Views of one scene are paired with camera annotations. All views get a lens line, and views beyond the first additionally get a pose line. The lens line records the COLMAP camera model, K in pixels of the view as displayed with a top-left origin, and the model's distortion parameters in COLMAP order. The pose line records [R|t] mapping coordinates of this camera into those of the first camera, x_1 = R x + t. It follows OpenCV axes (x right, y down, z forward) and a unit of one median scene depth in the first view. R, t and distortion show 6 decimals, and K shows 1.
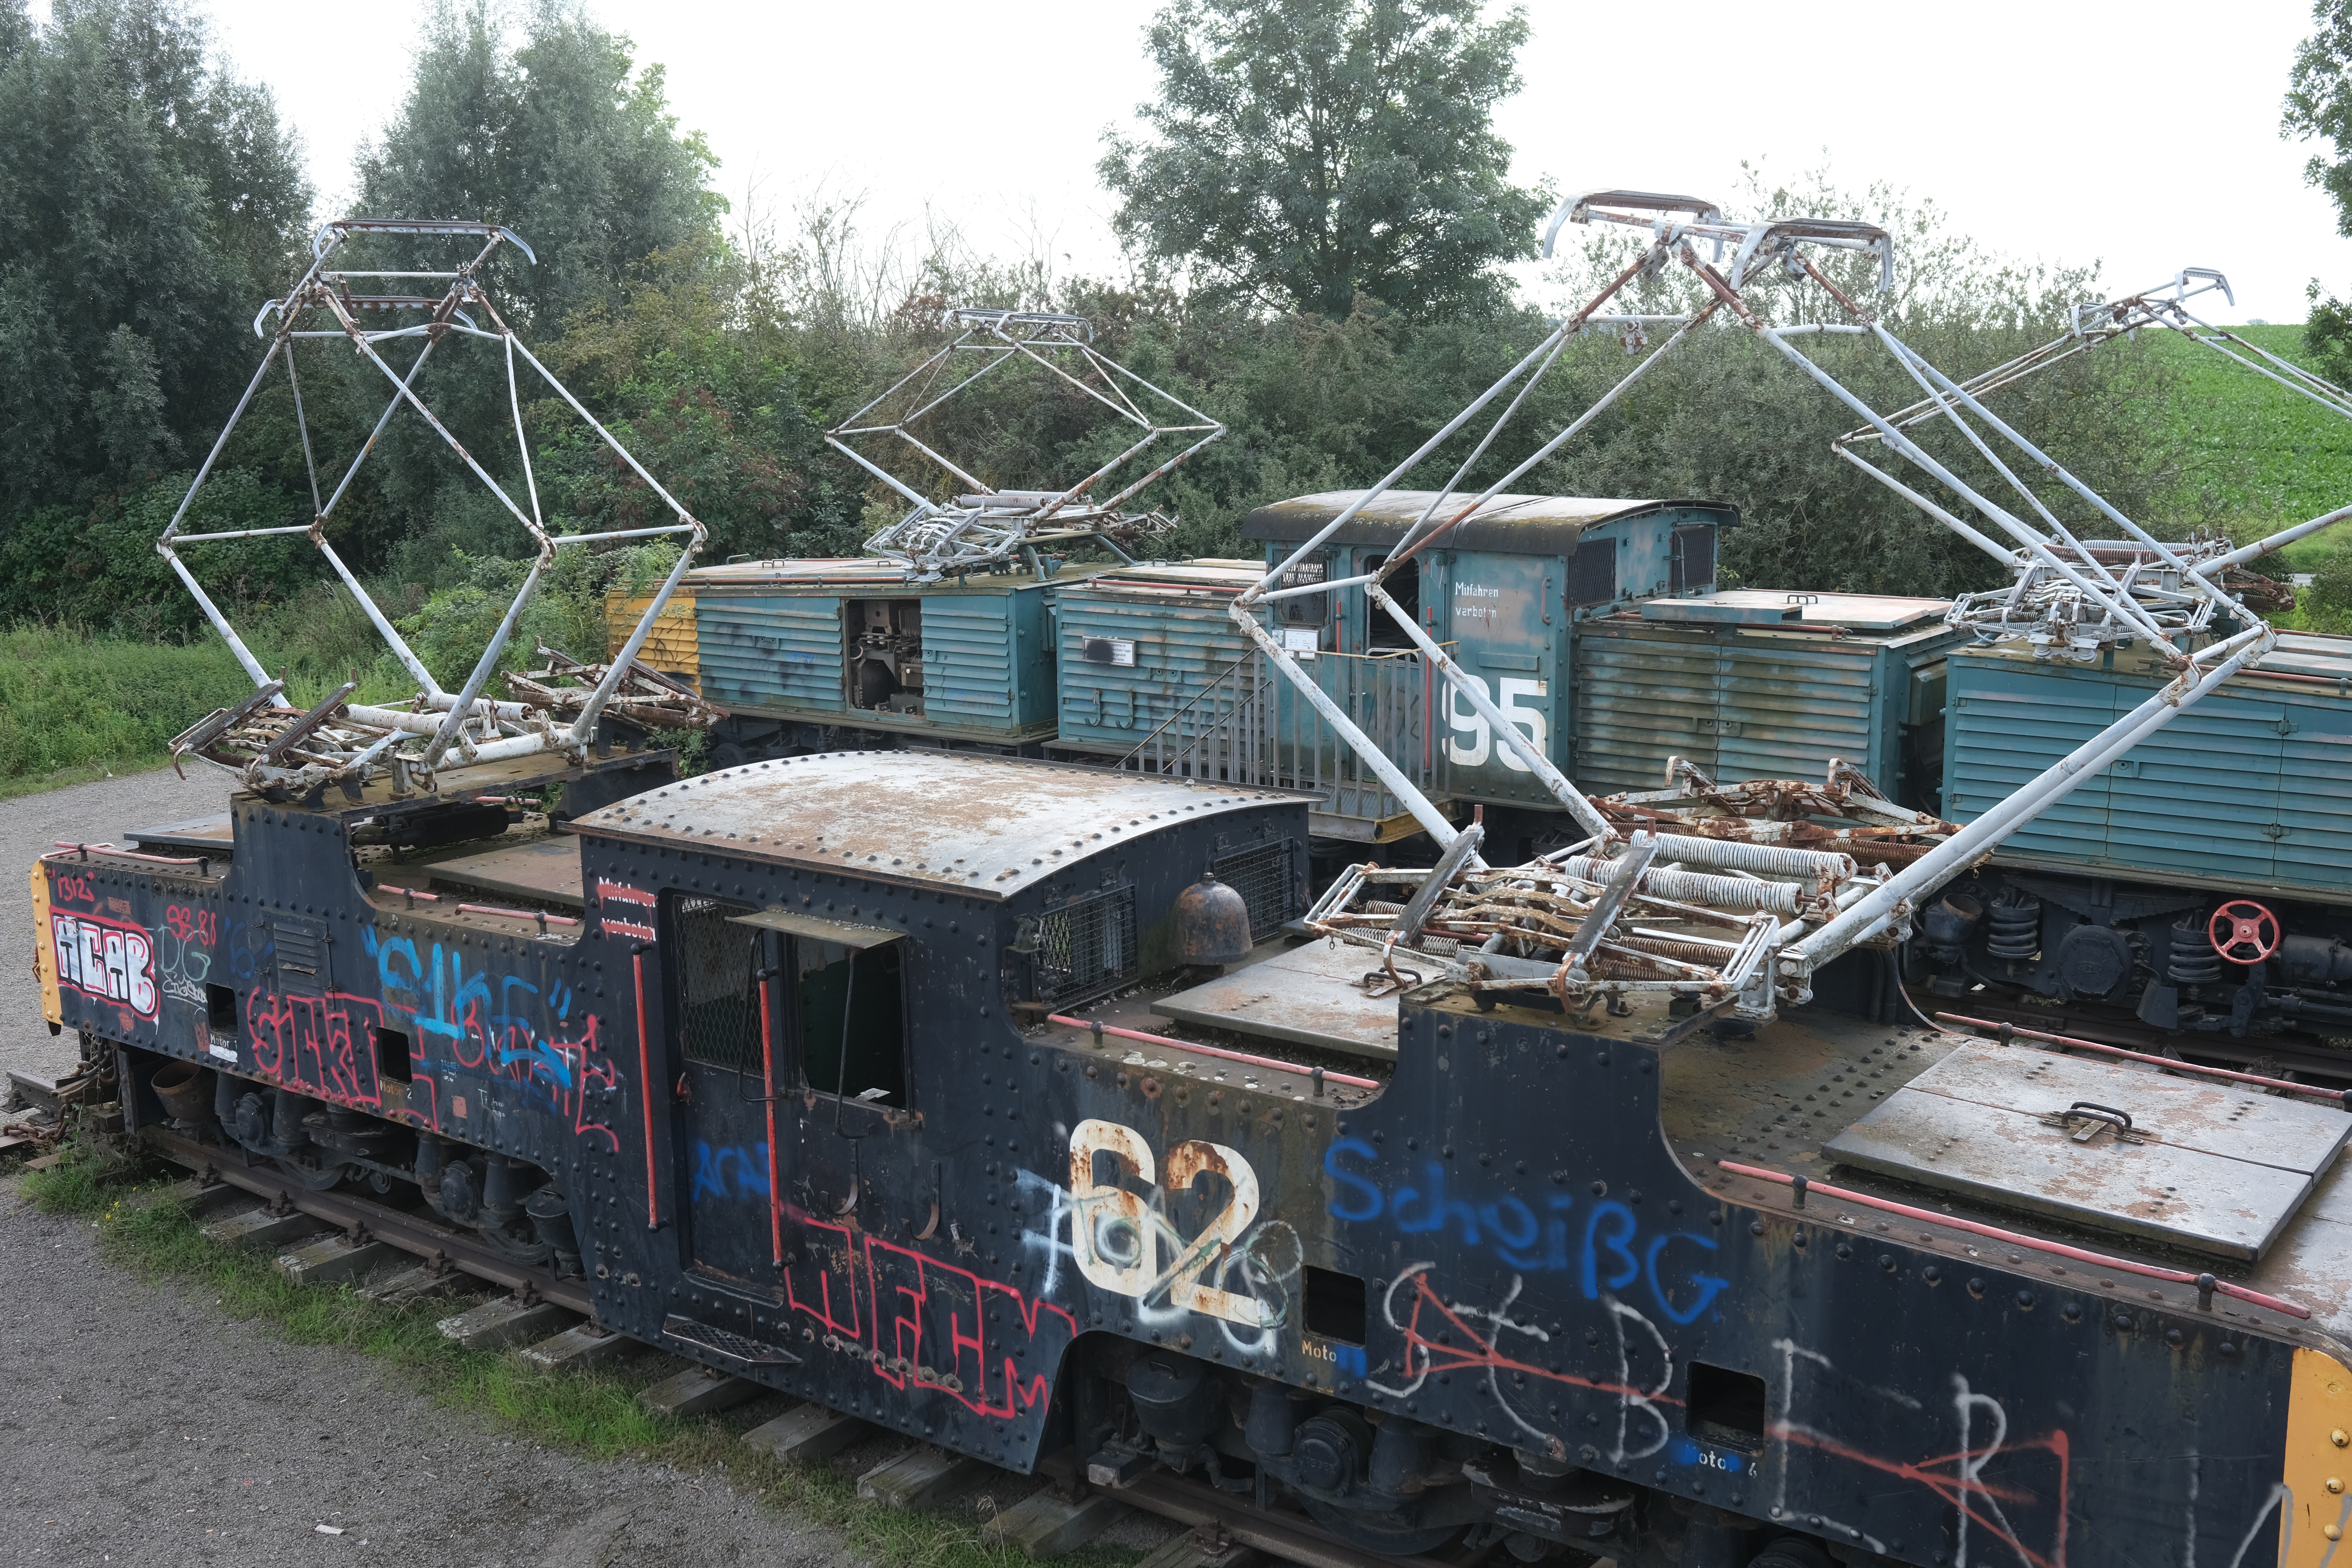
lens RADIAL K [[2389.6, 0, 1177.7], [0, 2389.6, 783.5], [0, 0, 1]] dist [0.013172, 0.000000]
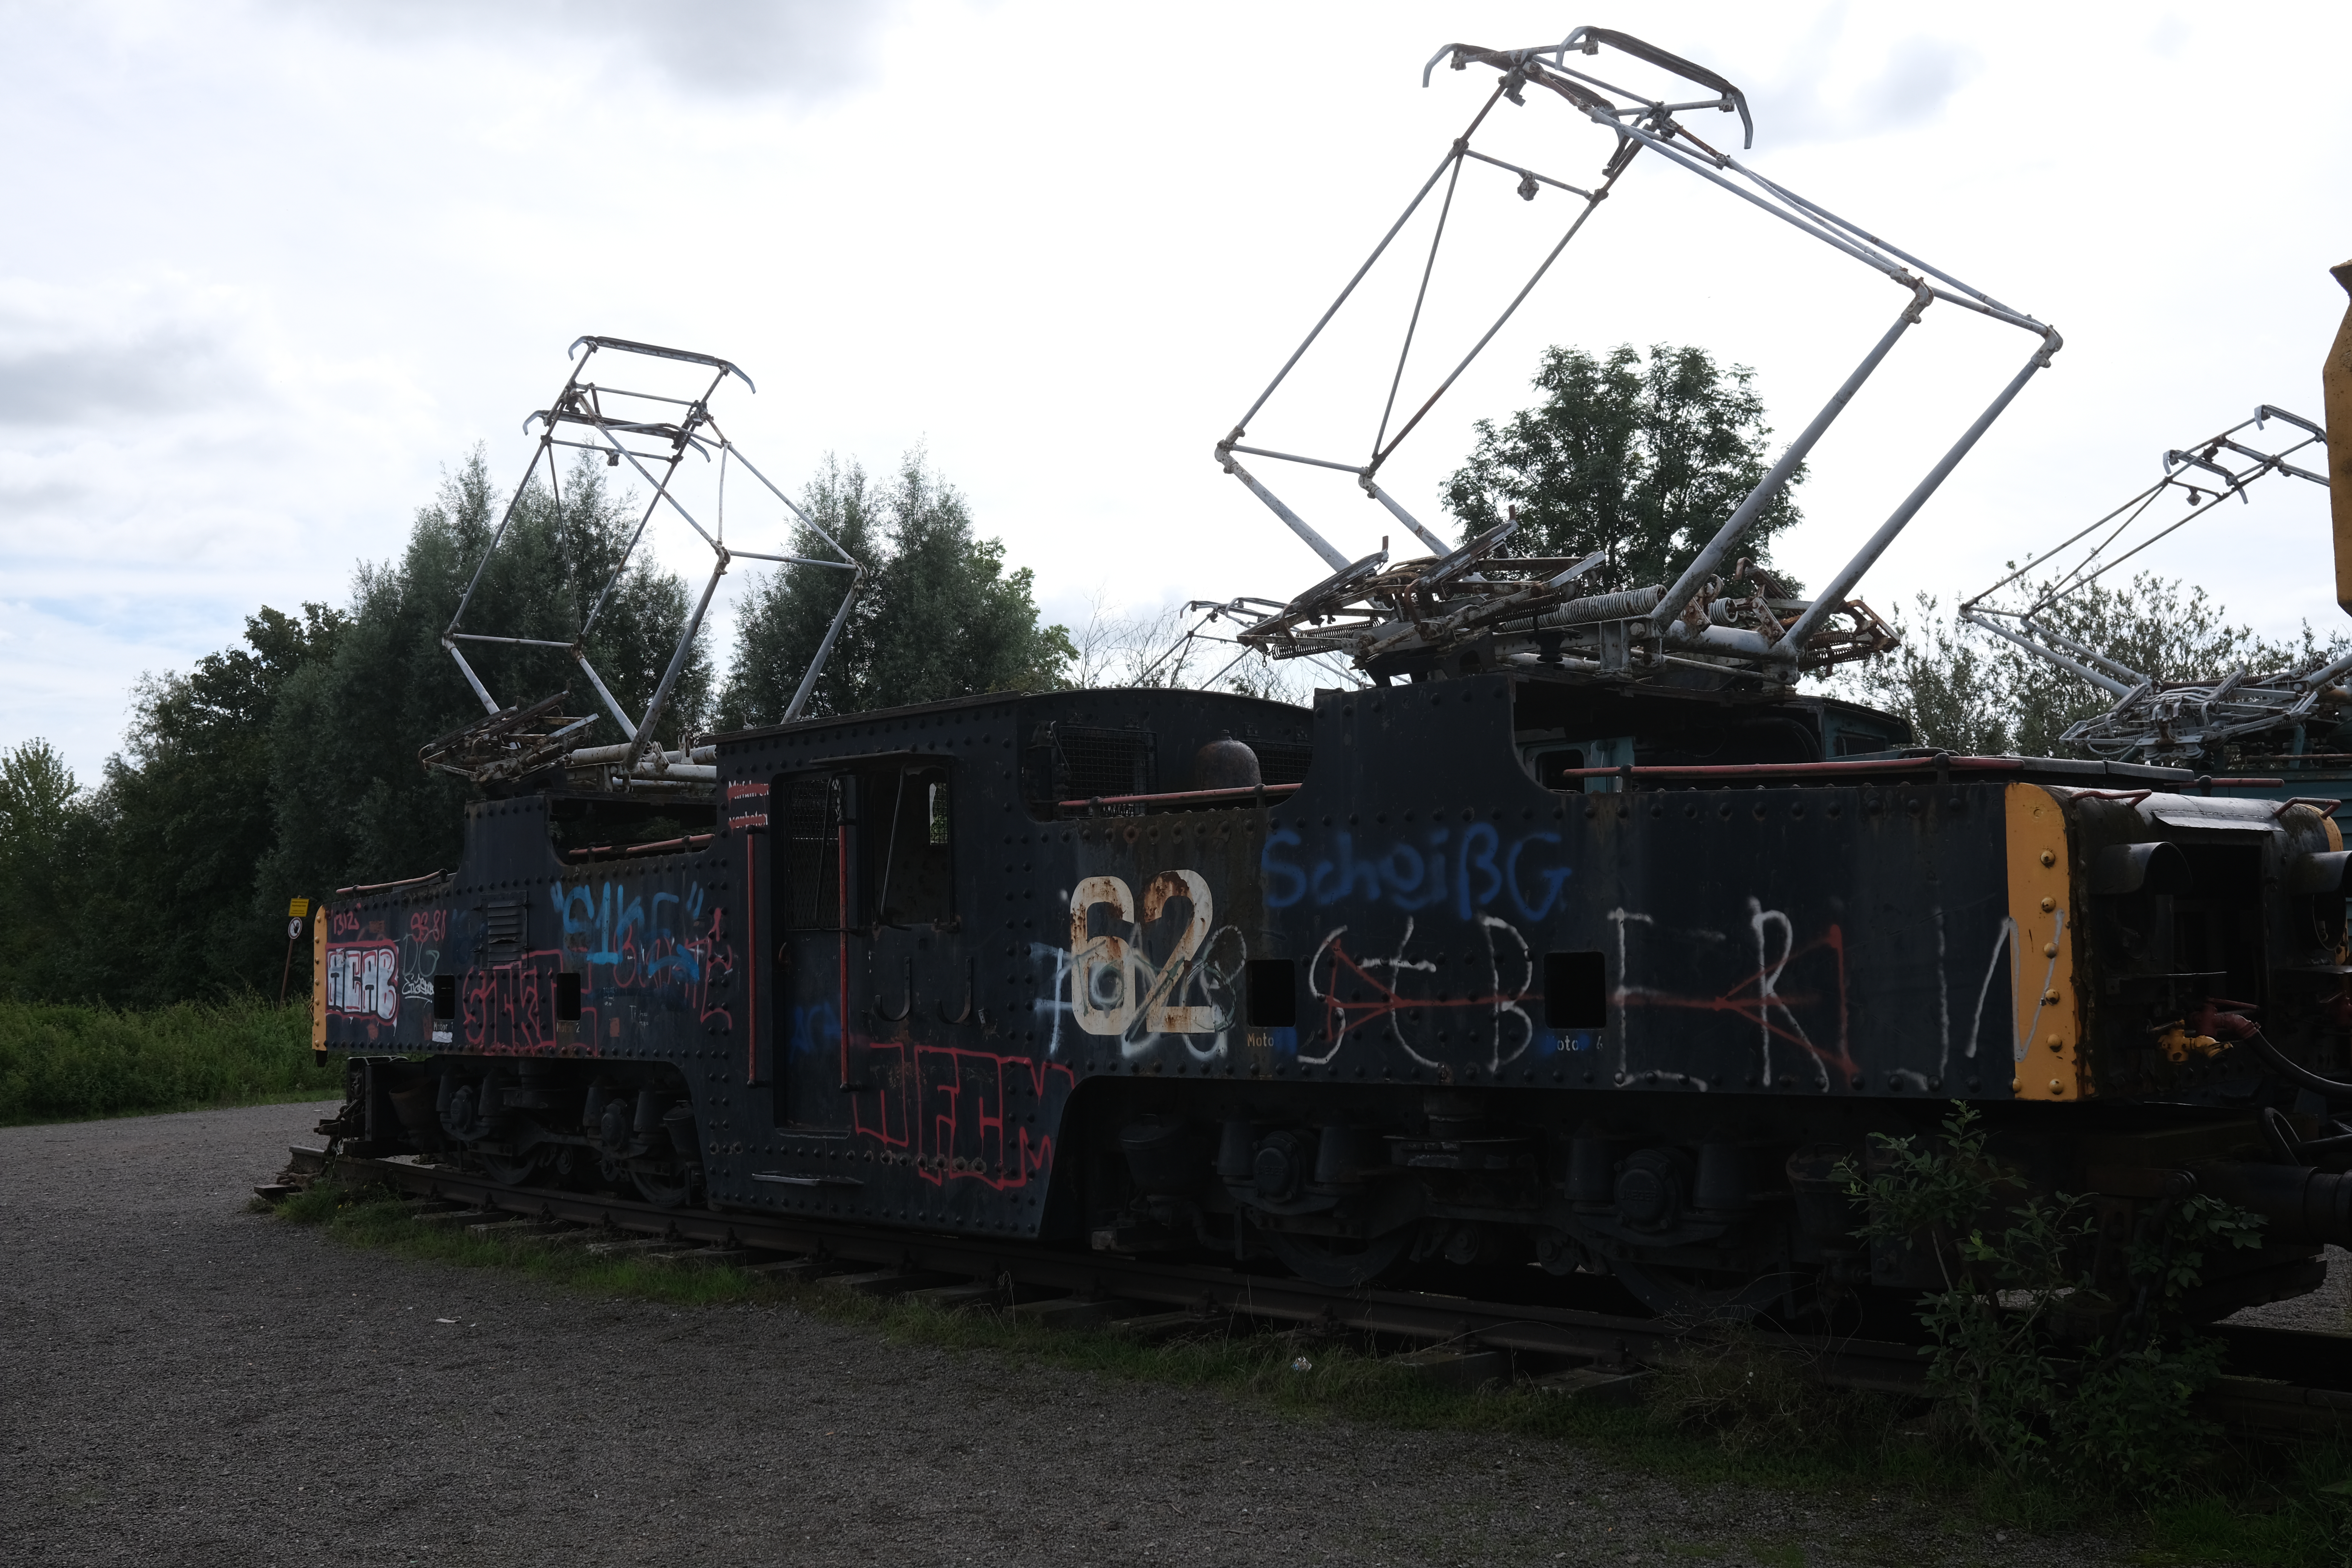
lens RADIAL K [[2389.6, 0, 1175.4], [0, 2389.6, 784.9], [0, 0, 1]] dist [0.013172, 0.000000]
pose [[0.985922, -0.012938, -0.166704, 0.181684], [-0.029053, 0.968580, -0.247000, 0.349814], [0.164662, 0.248366, 0.954569, -0.083842]]
